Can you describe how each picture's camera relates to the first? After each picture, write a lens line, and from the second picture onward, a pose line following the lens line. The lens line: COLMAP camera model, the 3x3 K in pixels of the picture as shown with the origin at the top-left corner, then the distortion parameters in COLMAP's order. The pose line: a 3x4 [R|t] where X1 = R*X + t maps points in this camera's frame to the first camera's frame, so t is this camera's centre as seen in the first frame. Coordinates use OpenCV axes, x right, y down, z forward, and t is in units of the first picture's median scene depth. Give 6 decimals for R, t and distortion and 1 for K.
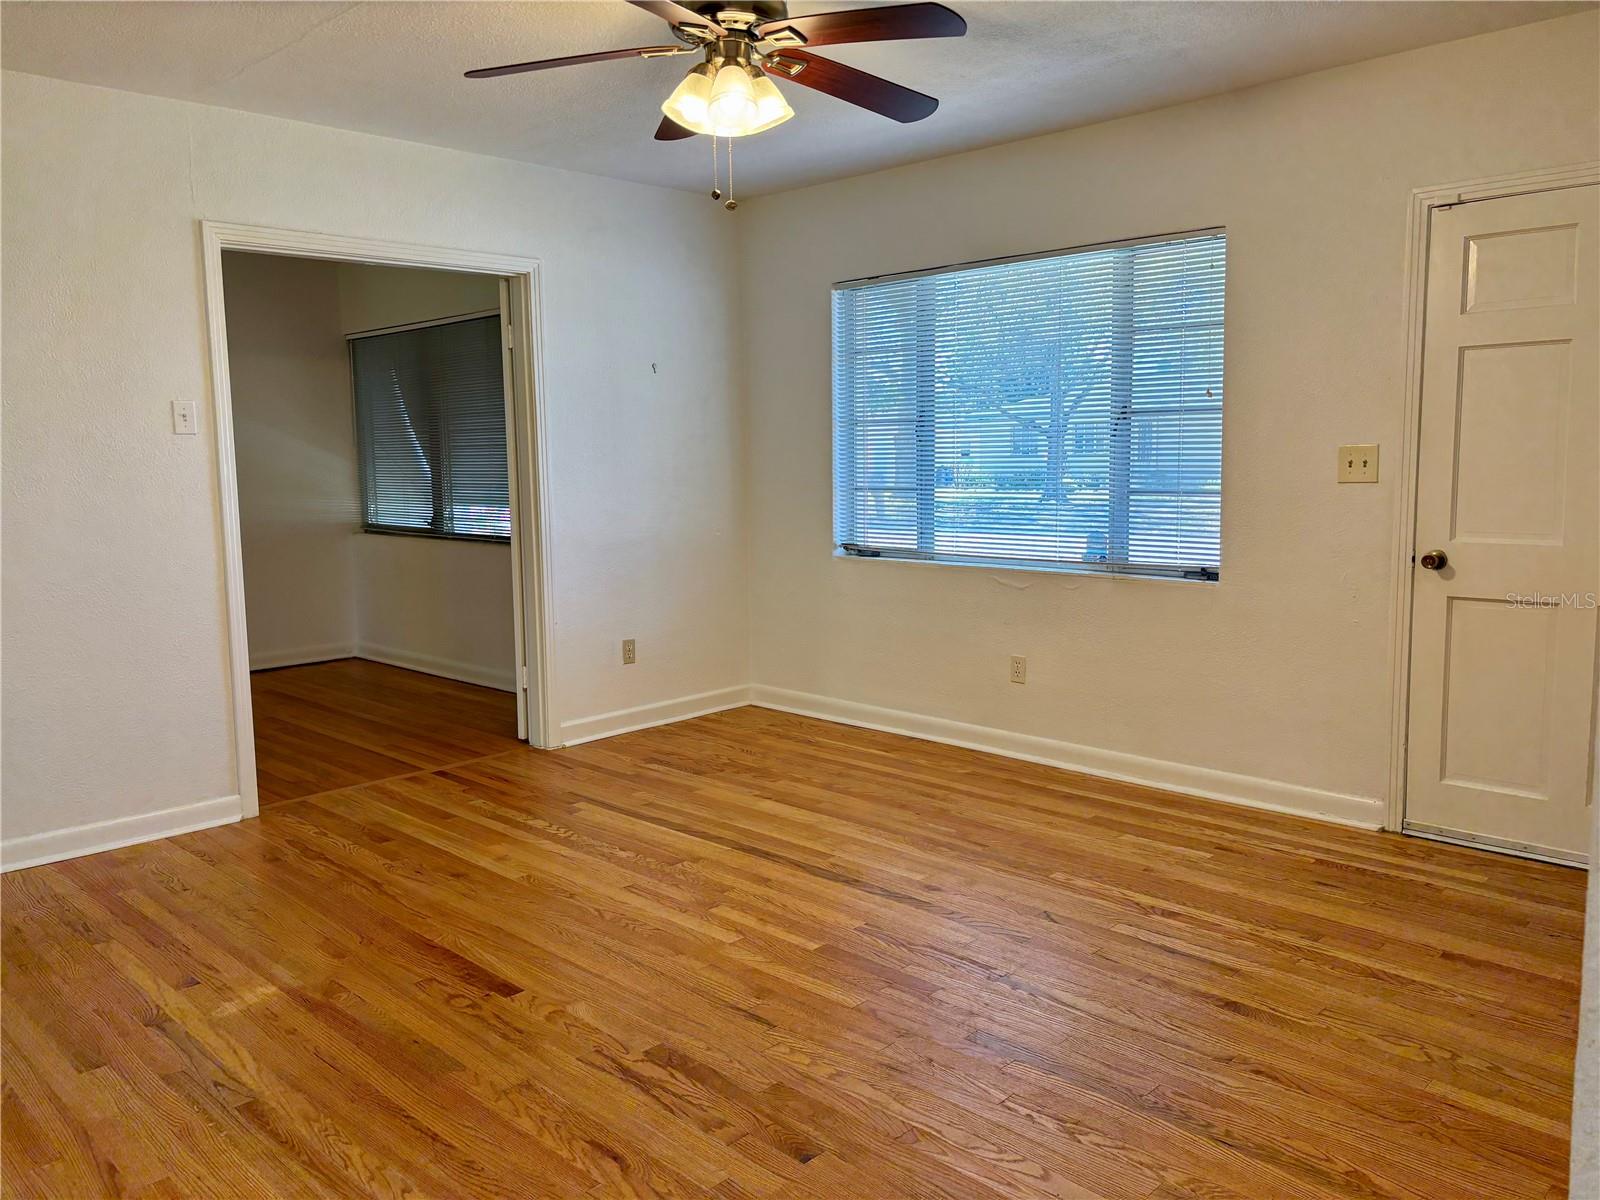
lens RADIAL K [[1216.5, 0, 803.6], [0, 1216.5, 598.4], [0, 0, 1]] dist [0.049570, -0.017891]
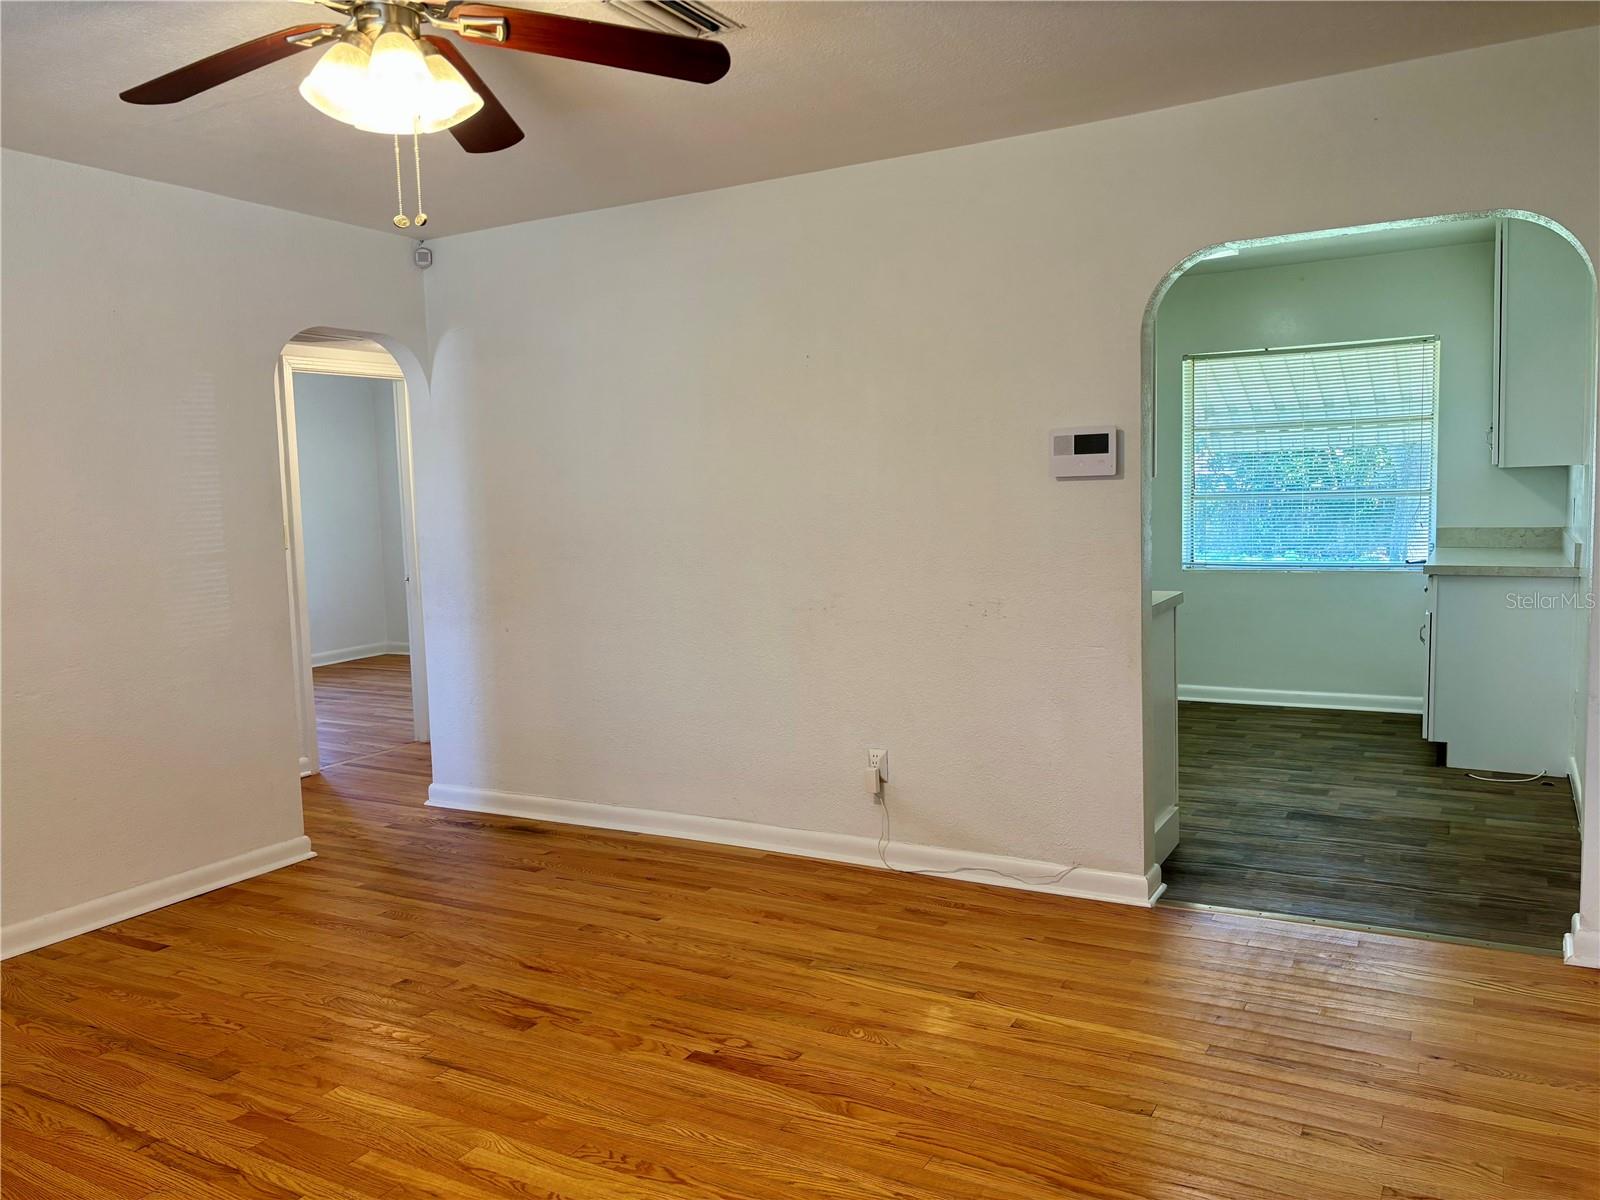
lens RADIAL K [[1216.5, 0, 799.1], [0, 1216.5, 603.8], [0, 0, 1]] dist [0.049570, -0.017891]
pose [[-0.965386, 0.068089, -0.251783, -0.074778], [0.012742, 0.976484, 0.215215, -0.206942], [0.260515, 0.204557, -0.943551, 1.525850]]
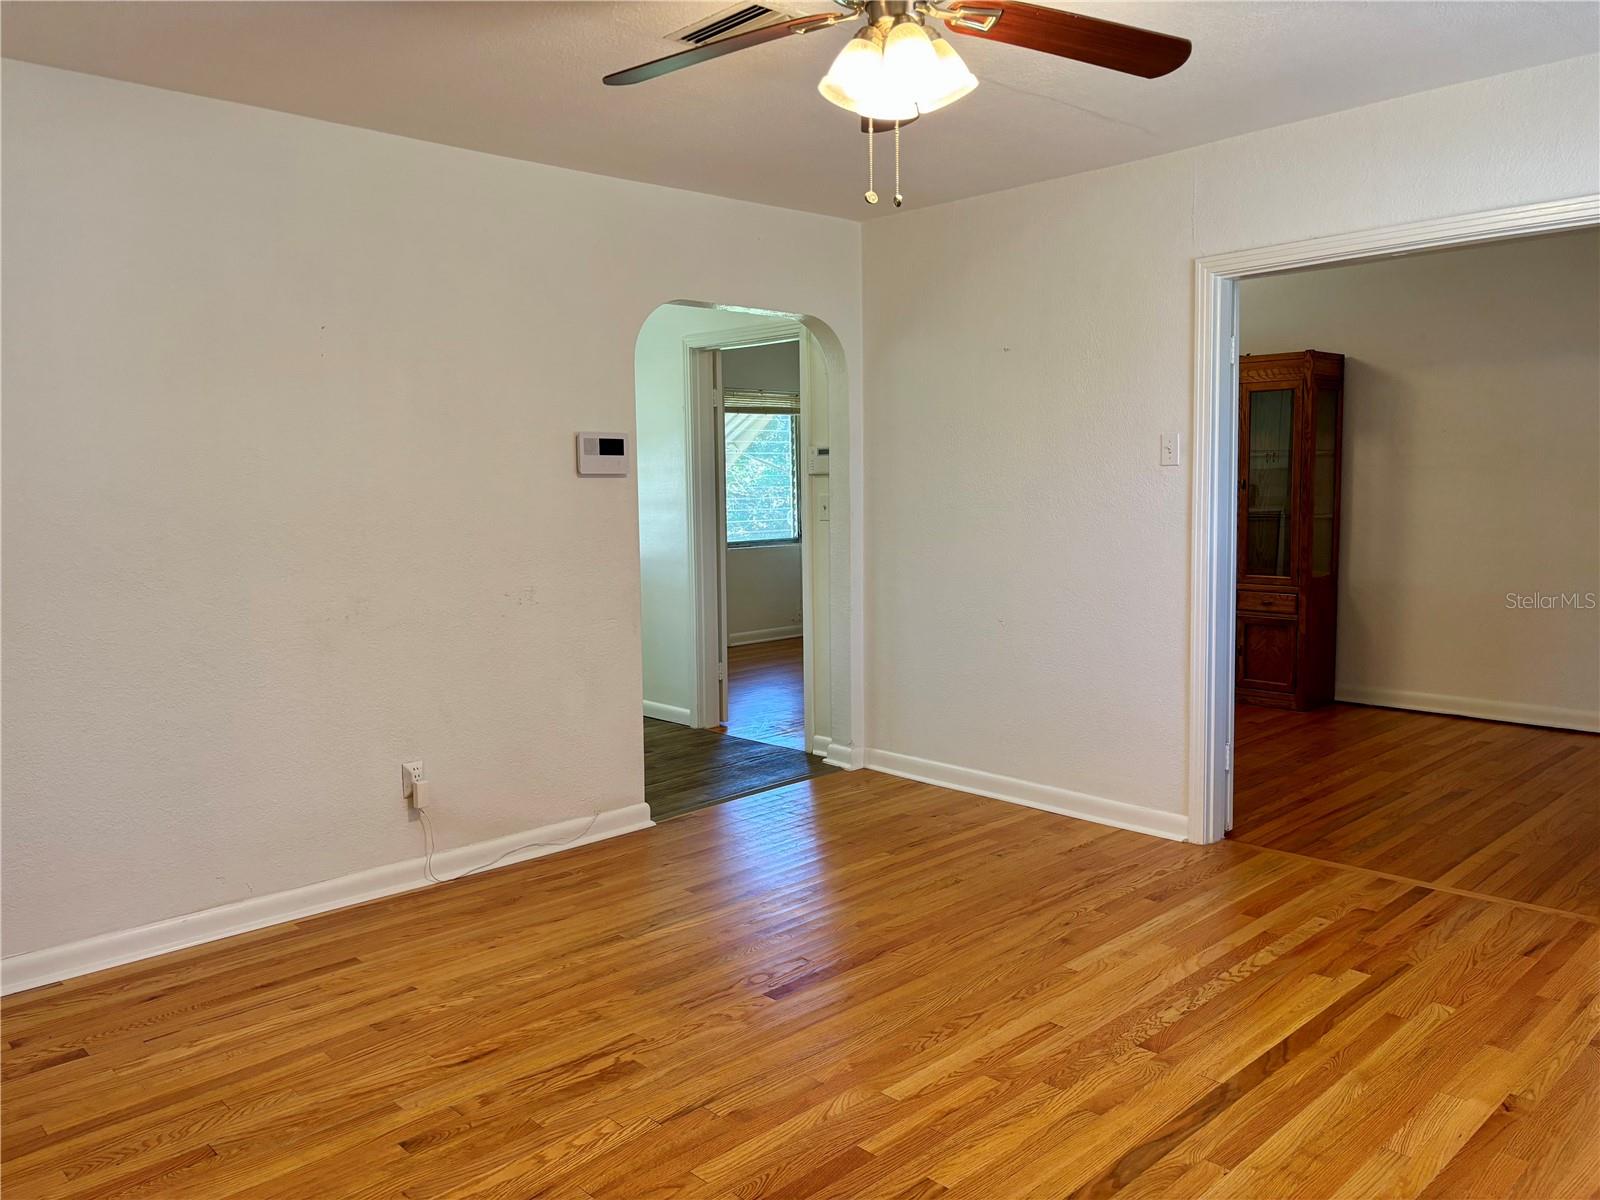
lens RADIAL K [[1216.5, 0, 804.3], [0, 1216.5, 595.9], [0, 0, 1]] dist [0.049570, -0.017891]
pose [[-0.030291, 0.112025, -0.993244, 0.643044], [-0.103504, 0.988006, 0.114591, -0.125147], [0.994168, 0.106275, -0.018333, 0.812096]]
